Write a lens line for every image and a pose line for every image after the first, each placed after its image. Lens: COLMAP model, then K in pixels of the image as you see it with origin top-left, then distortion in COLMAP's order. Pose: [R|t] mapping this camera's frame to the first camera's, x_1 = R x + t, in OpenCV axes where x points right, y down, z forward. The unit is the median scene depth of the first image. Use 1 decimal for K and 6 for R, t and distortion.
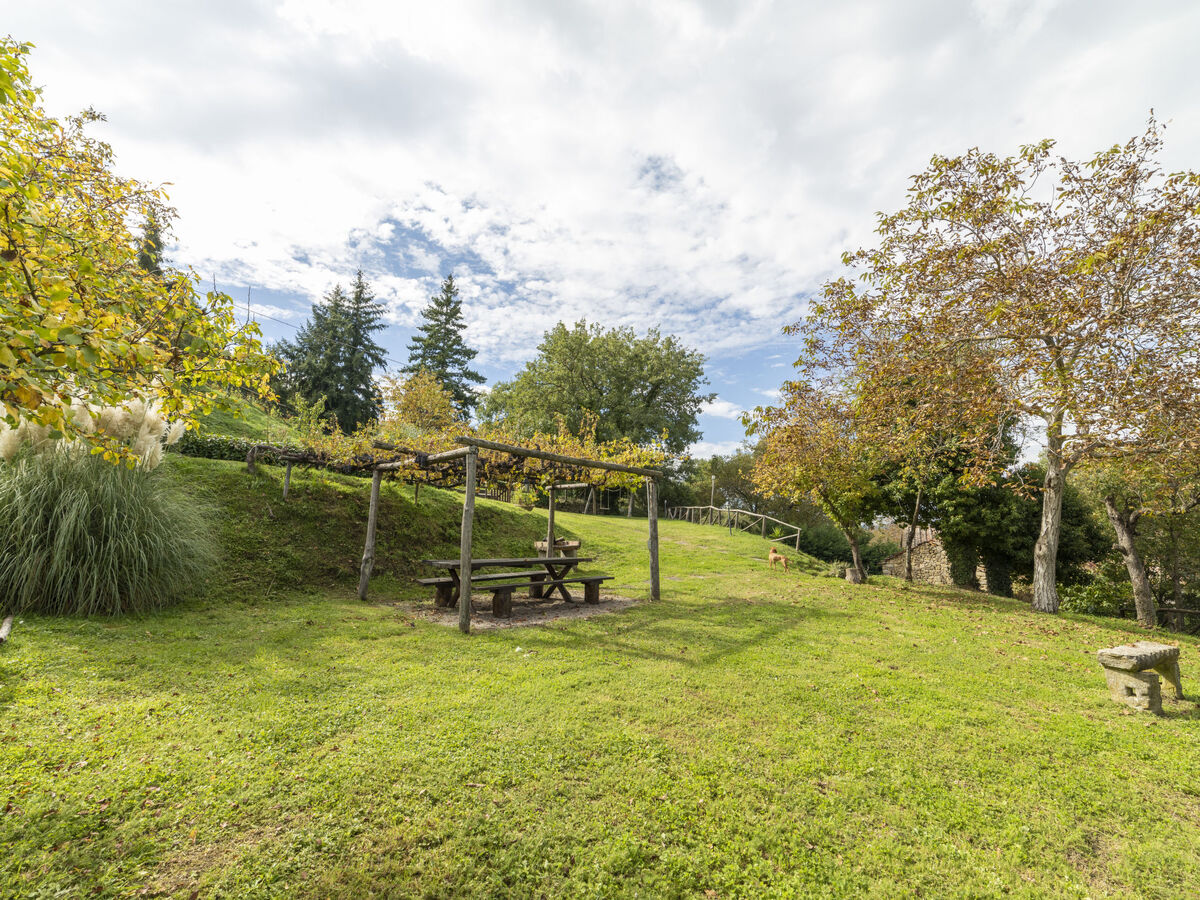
lens RADIAL K [[516.6, 0, 596.6], [0, 516.6, 445.5], [0, 0, 1]] dist [-0.025854, 0.011796]
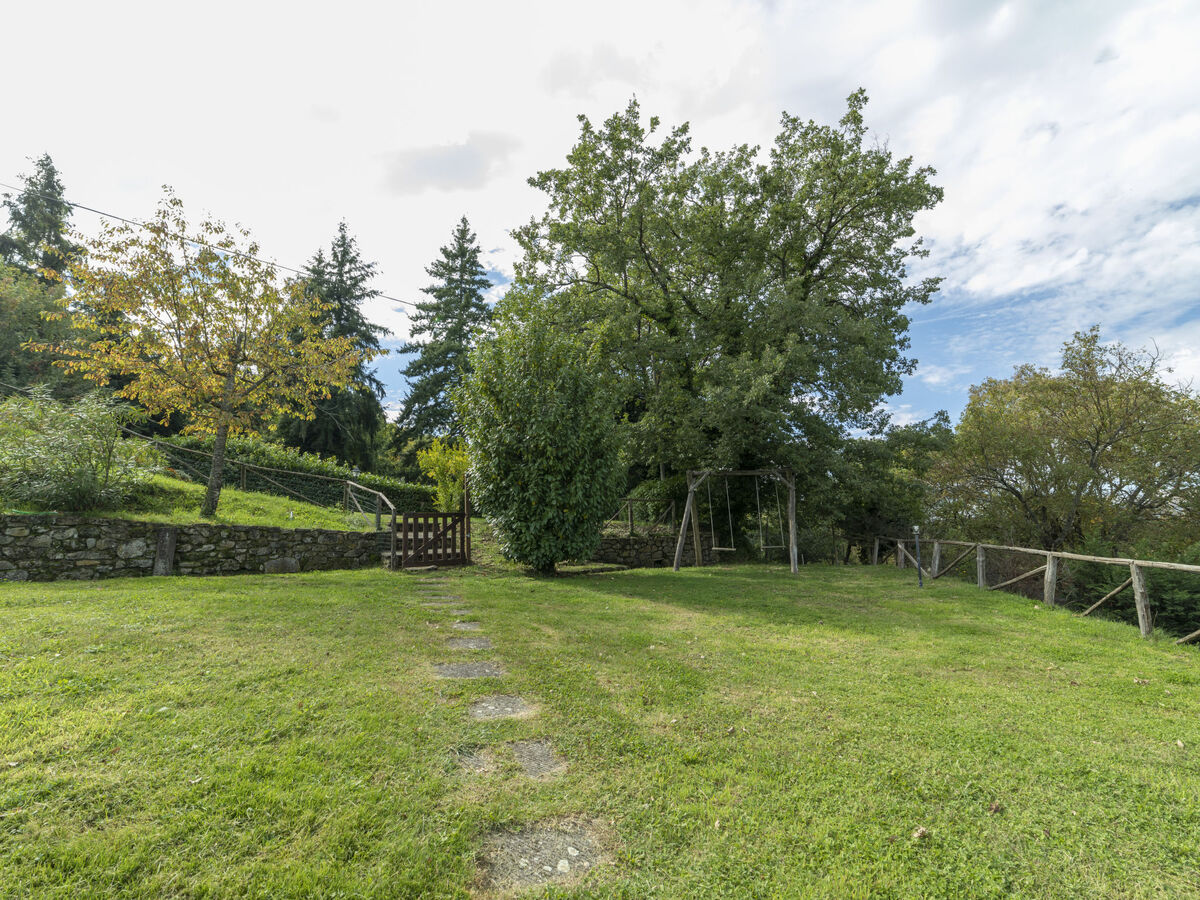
lens RADIAL K [[516.6, 0, 596.6], [0, 516.6, 445.5], [0, 0, 1]] dist [-0.025854, 0.011796]
pose [[0.981552, -0.084127, -0.171692, -0.003752], [0.080689, 0.996376, -0.026922, 0.025961], [0.173335, 0.012572, 0.984783, 0.344426]]
